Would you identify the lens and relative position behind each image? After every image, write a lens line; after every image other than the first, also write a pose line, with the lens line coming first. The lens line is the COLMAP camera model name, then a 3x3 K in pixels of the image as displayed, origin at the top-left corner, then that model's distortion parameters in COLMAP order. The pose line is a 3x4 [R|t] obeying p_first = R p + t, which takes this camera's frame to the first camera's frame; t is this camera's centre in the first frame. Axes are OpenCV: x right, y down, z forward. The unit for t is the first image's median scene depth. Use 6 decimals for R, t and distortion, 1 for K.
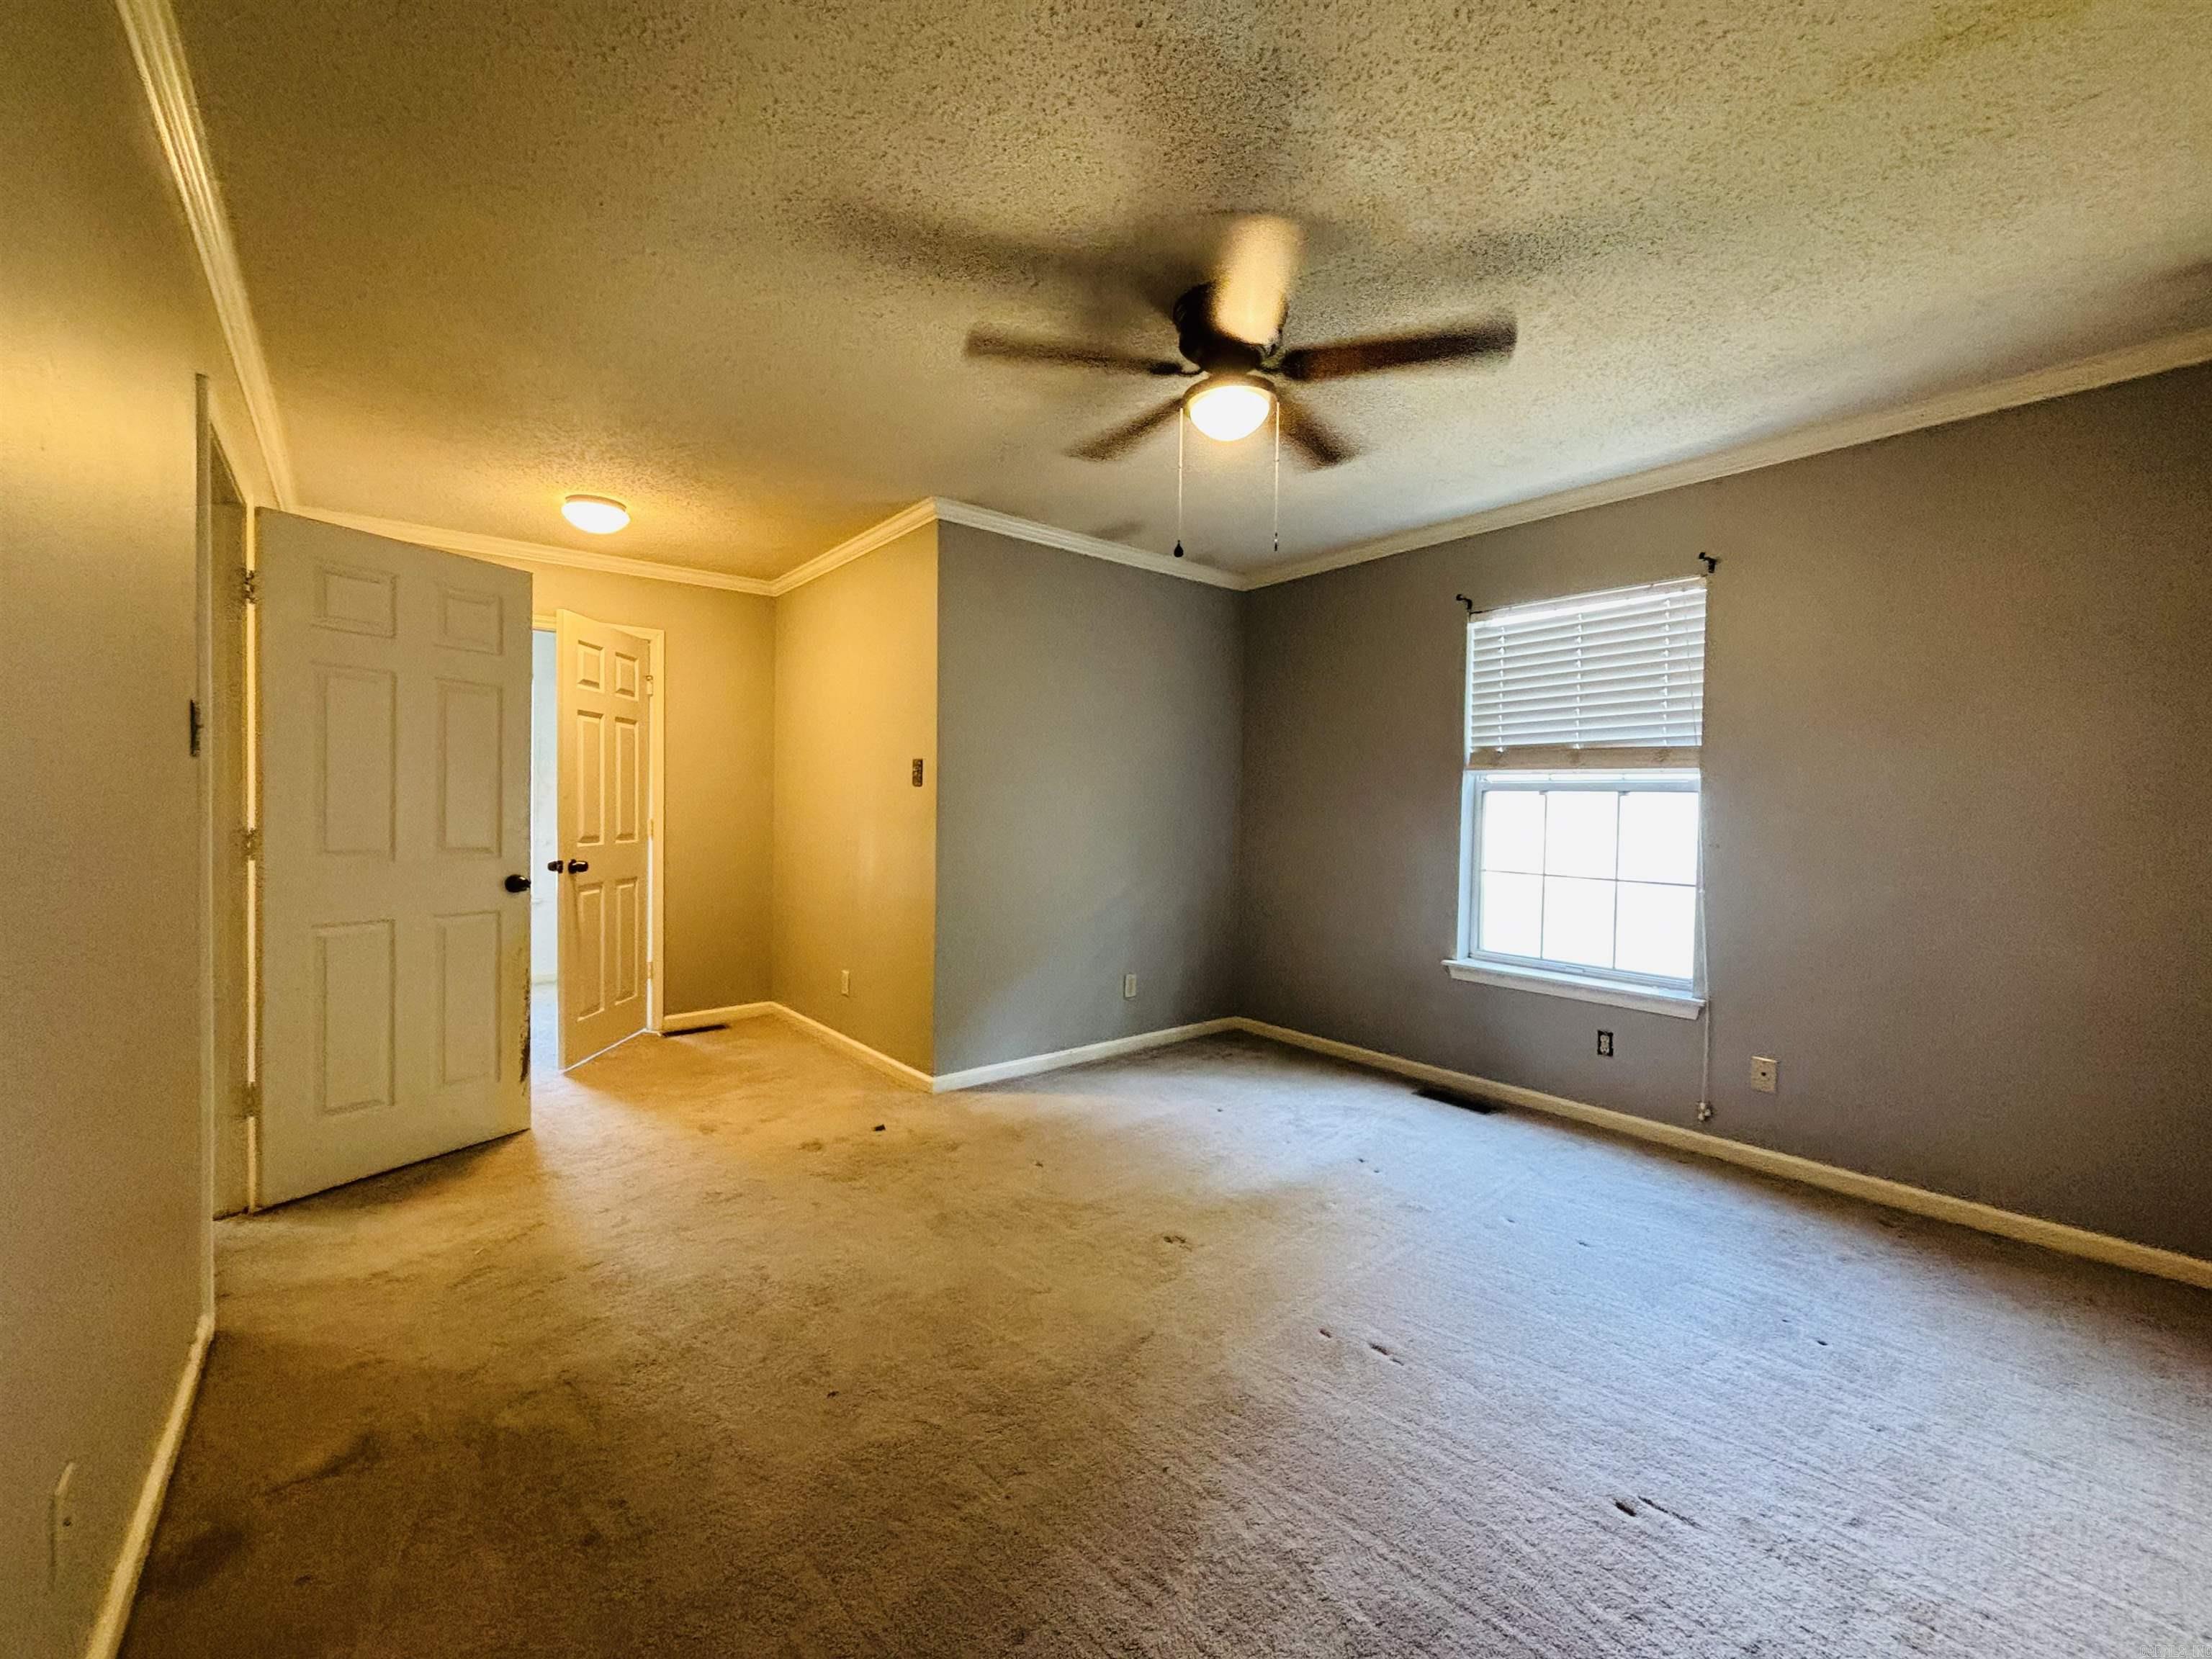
lens RADIAL K [[895.8, 0, 1110.4], [0, 895.8, 831.9], [0, 0, 1]] dist [0.040282, -0.025117]
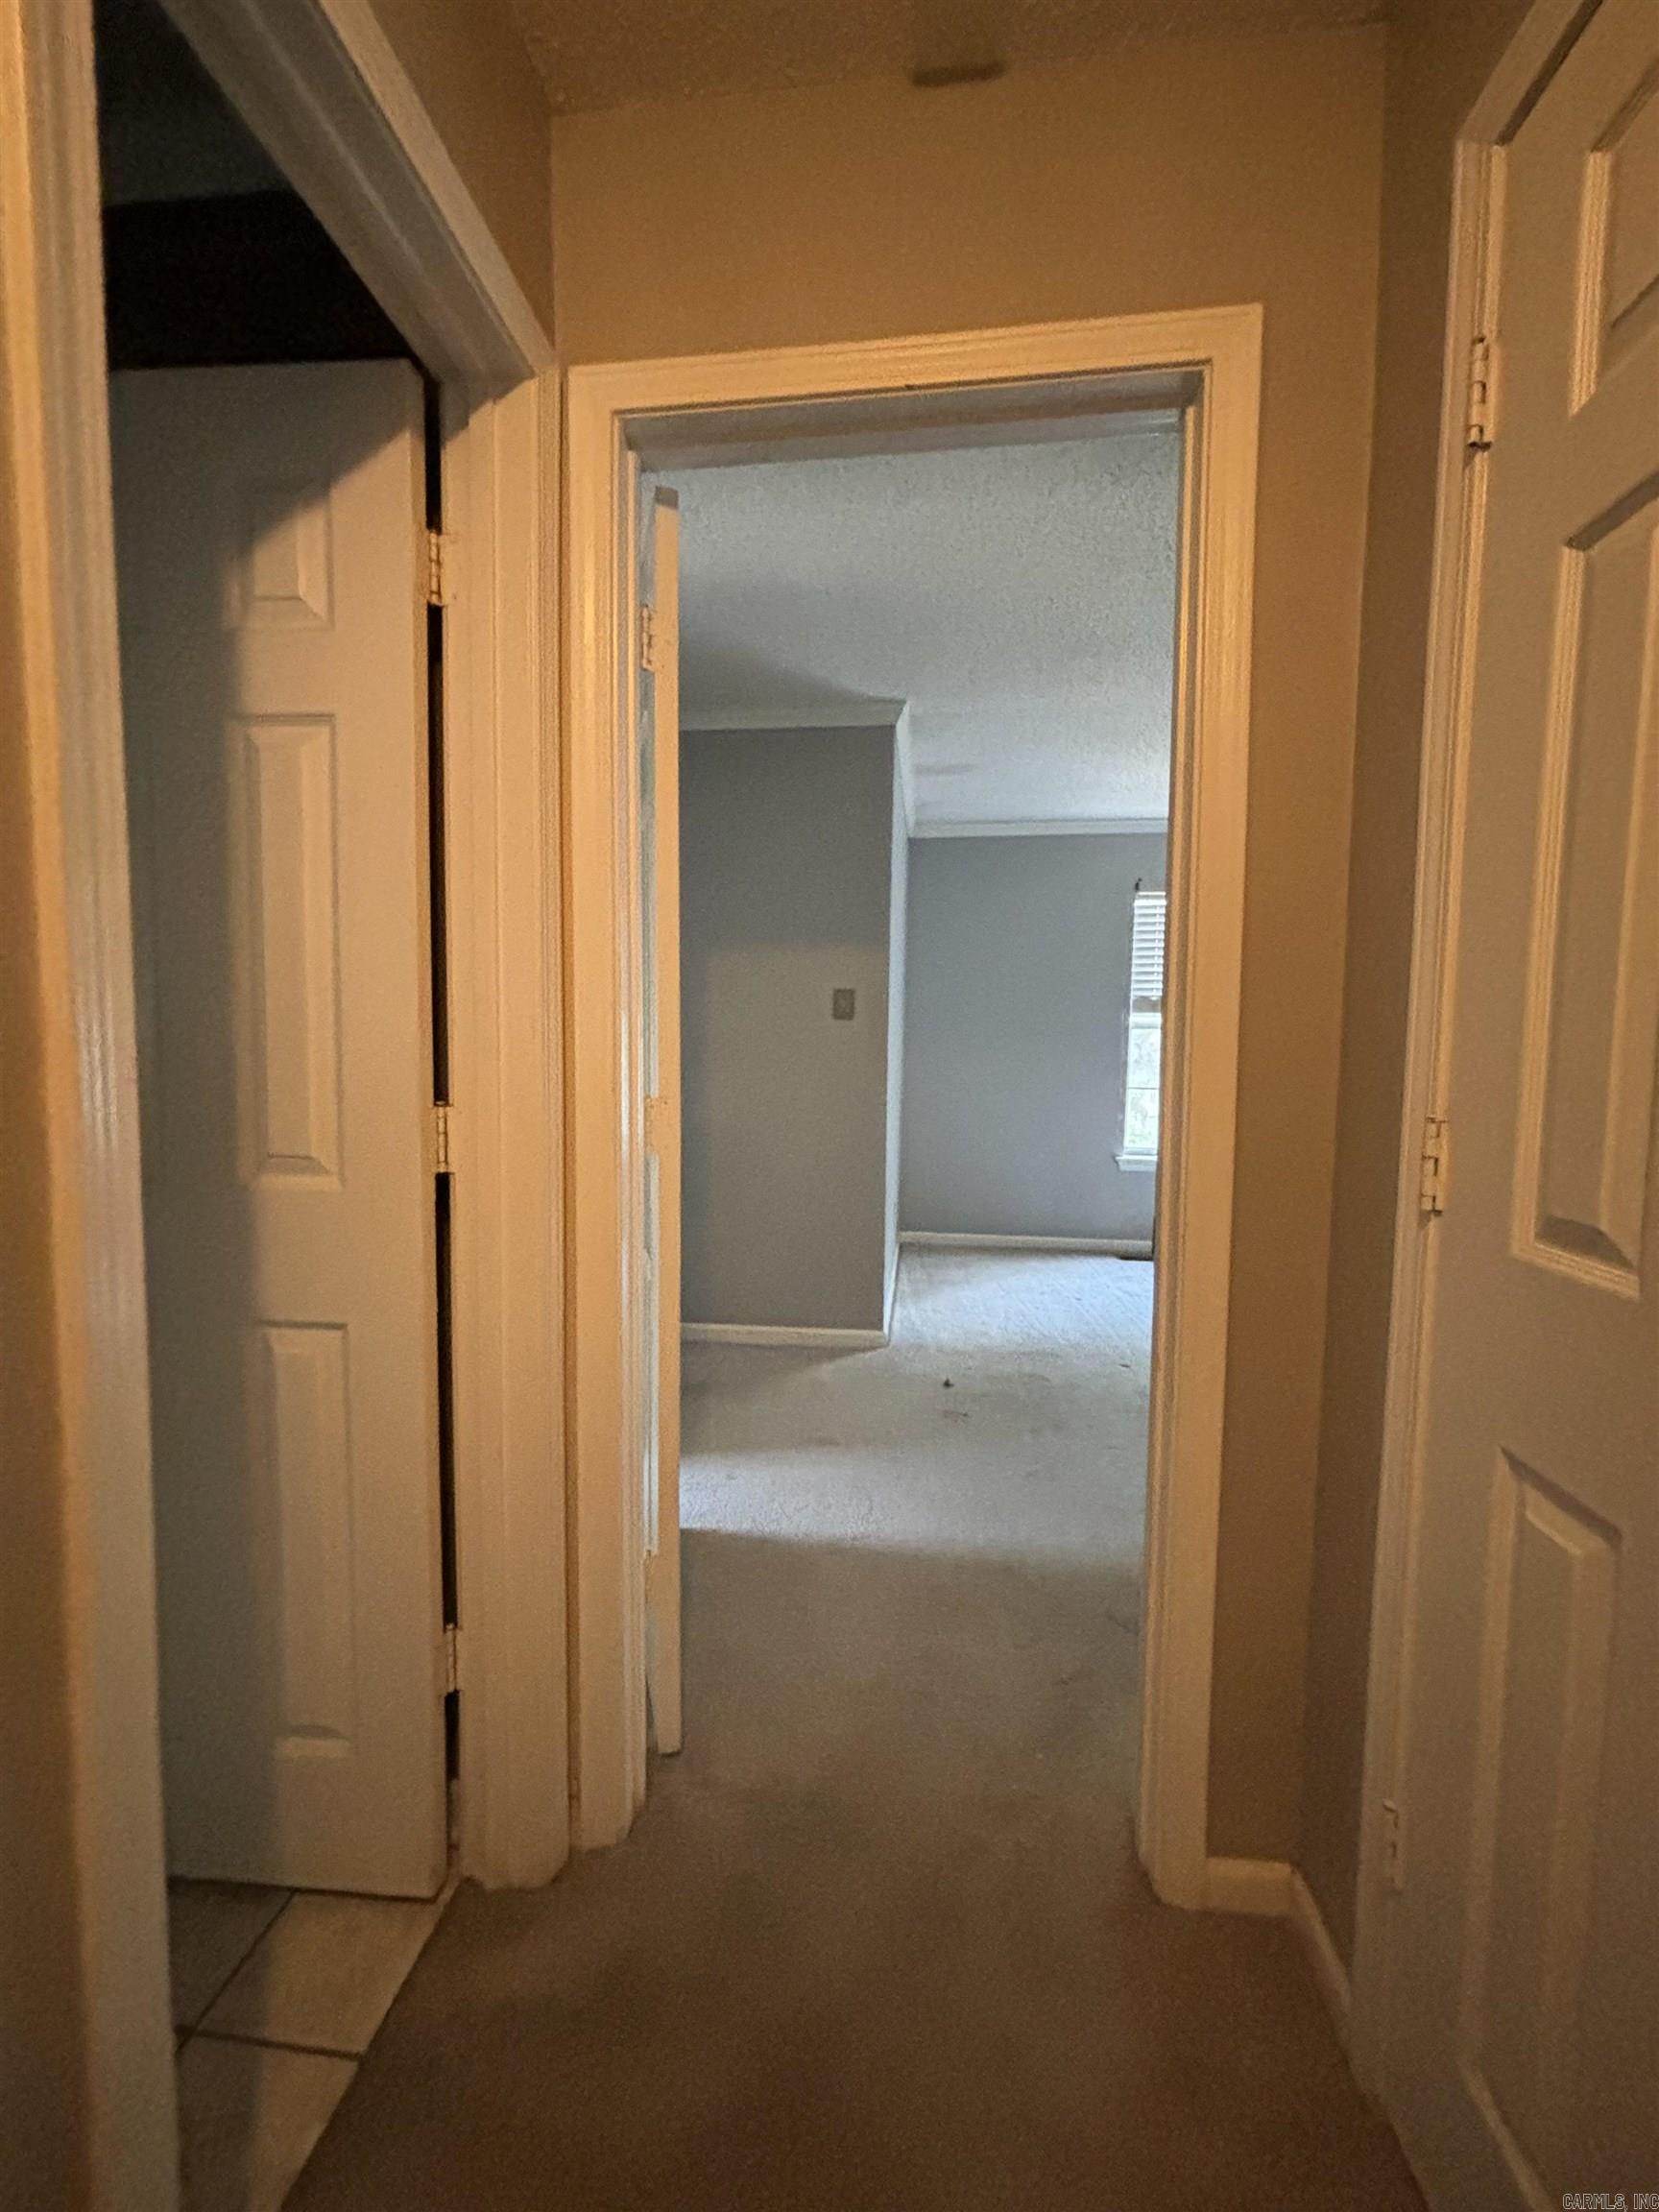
lens RADIAL K [[895.3, 0, 829.5], [0, 895.3, 1106.0], [0, 0, 1]] dist [0.015859, -0.007724]
pose [[0.718909, -0.054472, 0.692967, -0.884228], [0.018359, 0.998065, 0.059409, -0.018828], [-0.694862, -0.029988, 0.718518, 0.375053]]
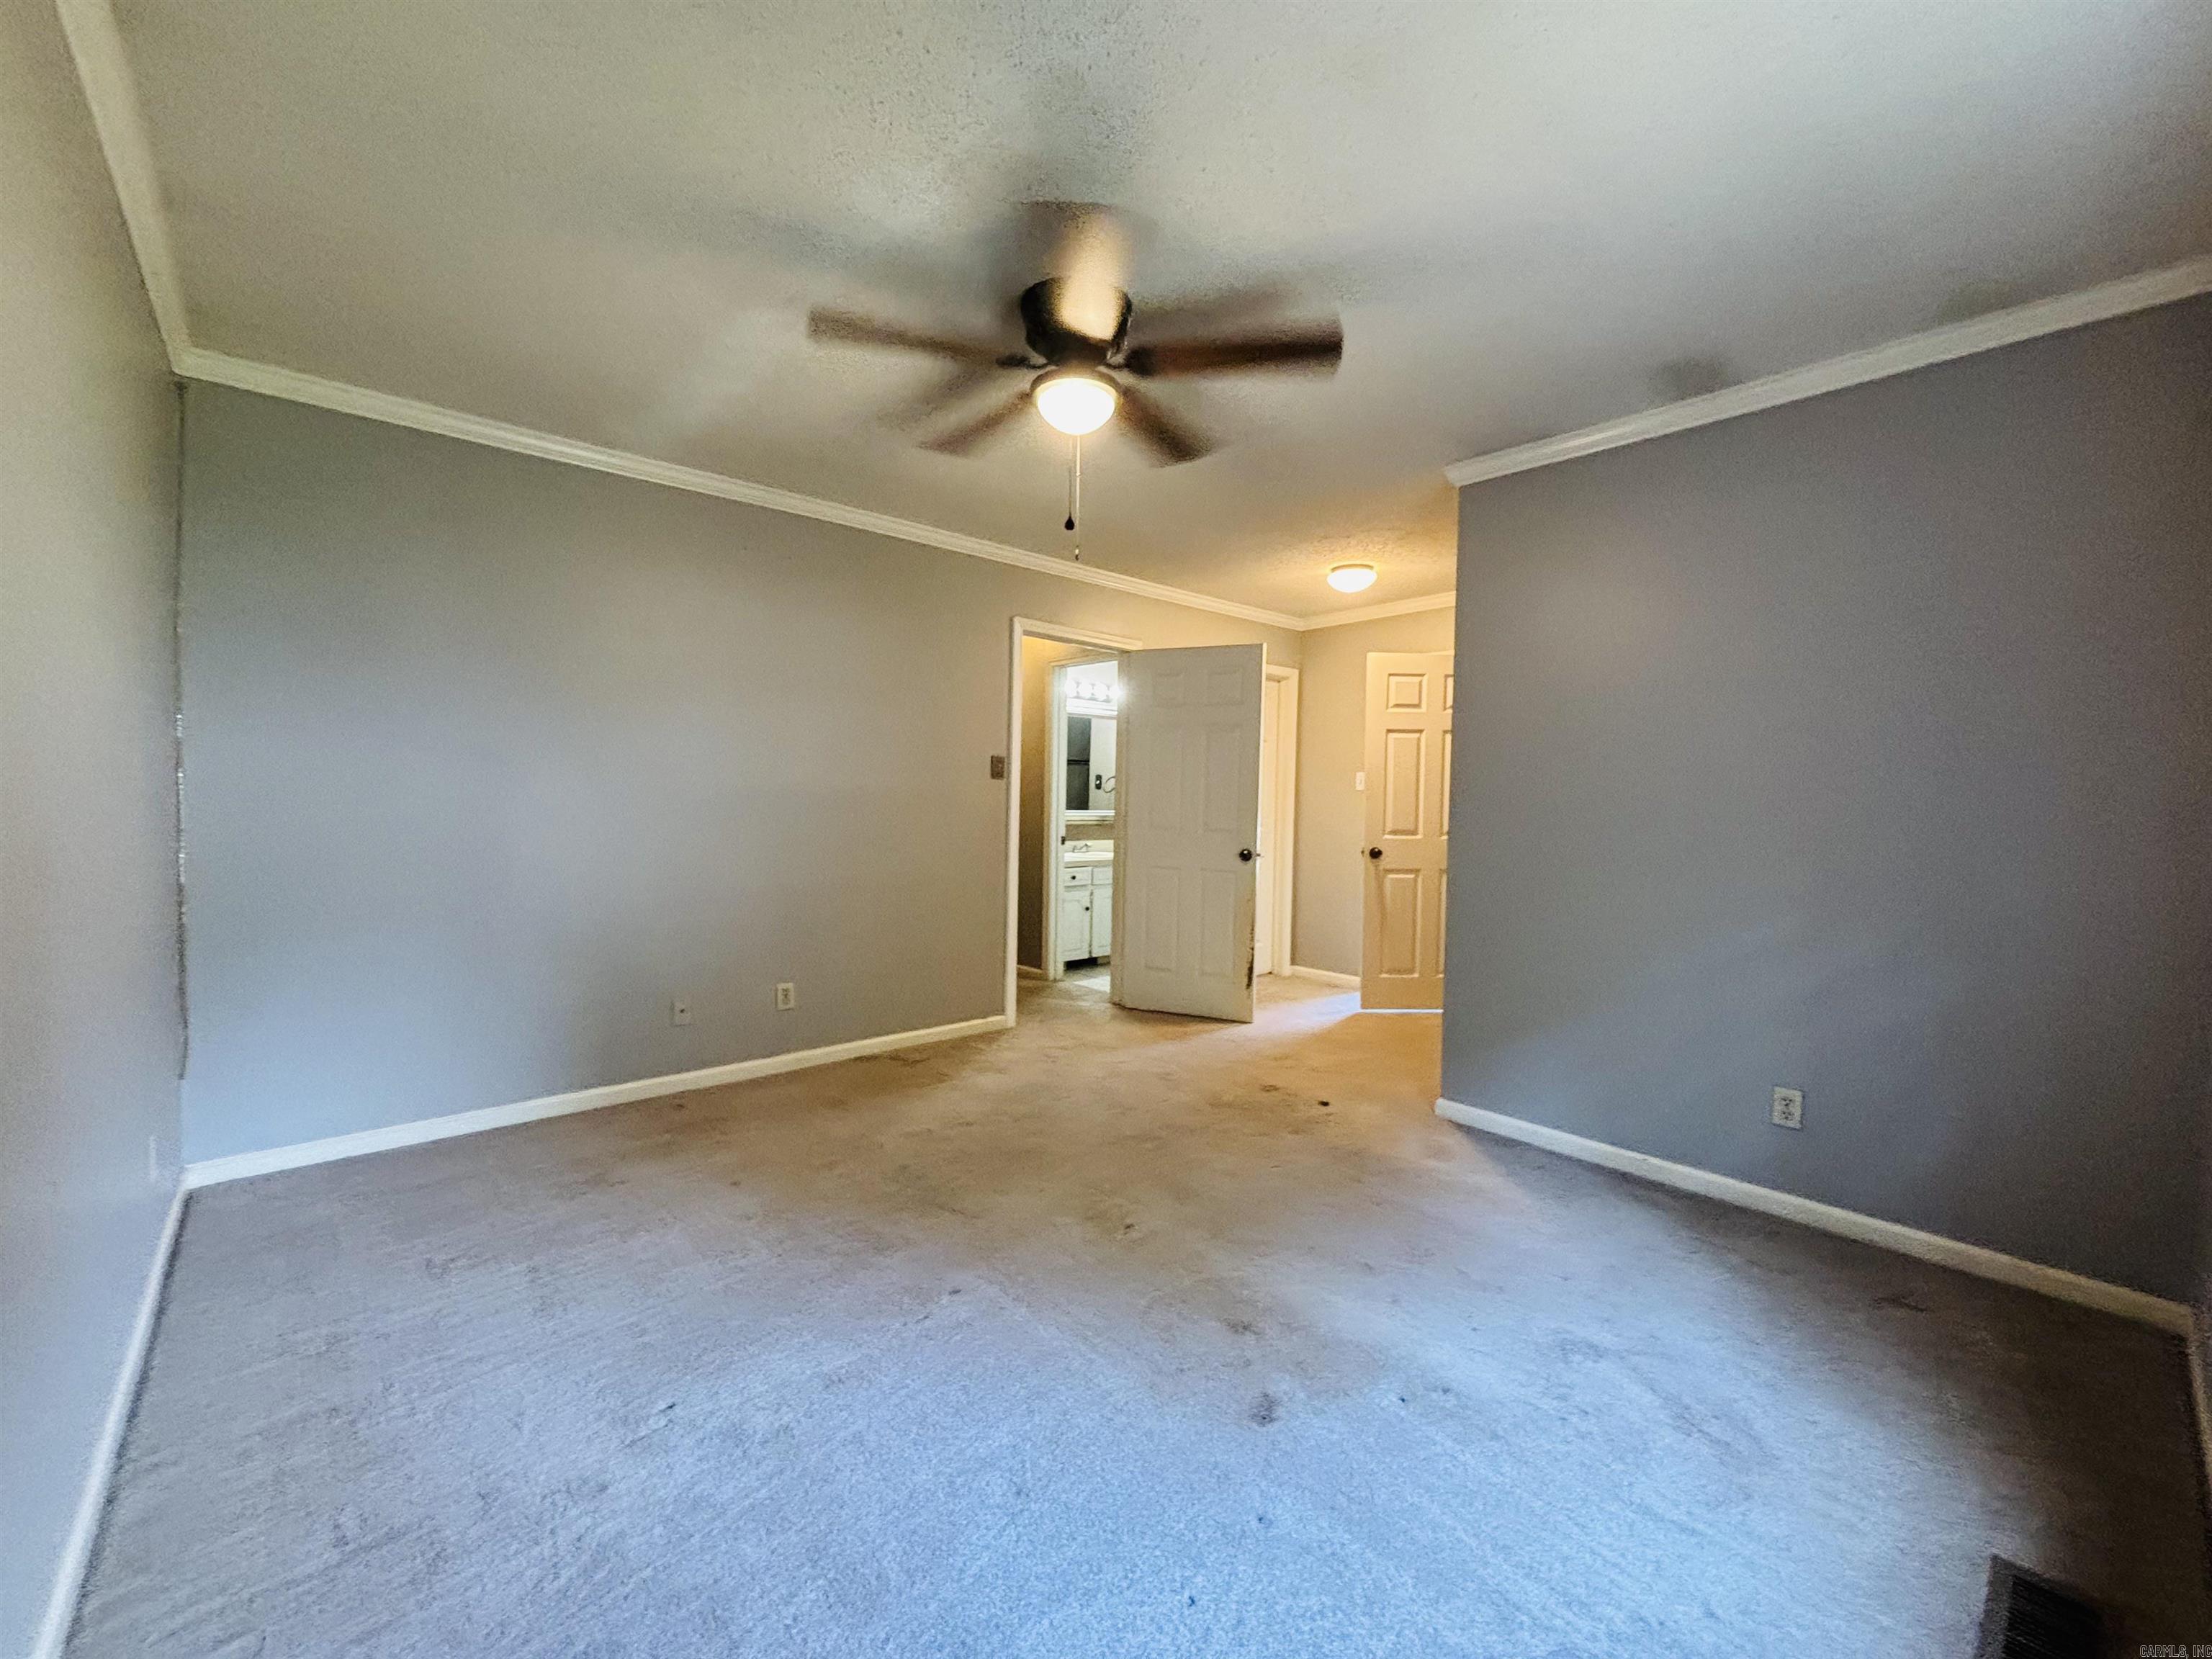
lens RADIAL K [[895.3, 0, 1108.0], [0, 895.3, 831.4], [0, 0, 1]] dist [0.015859, -0.007724]
pose [[0.042299, 0.025854, -0.998770, 0.709030], [-0.042978, 0.998787, 0.024034, -0.006675], [0.998180, 0.041909, 0.043359, 0.617800]]
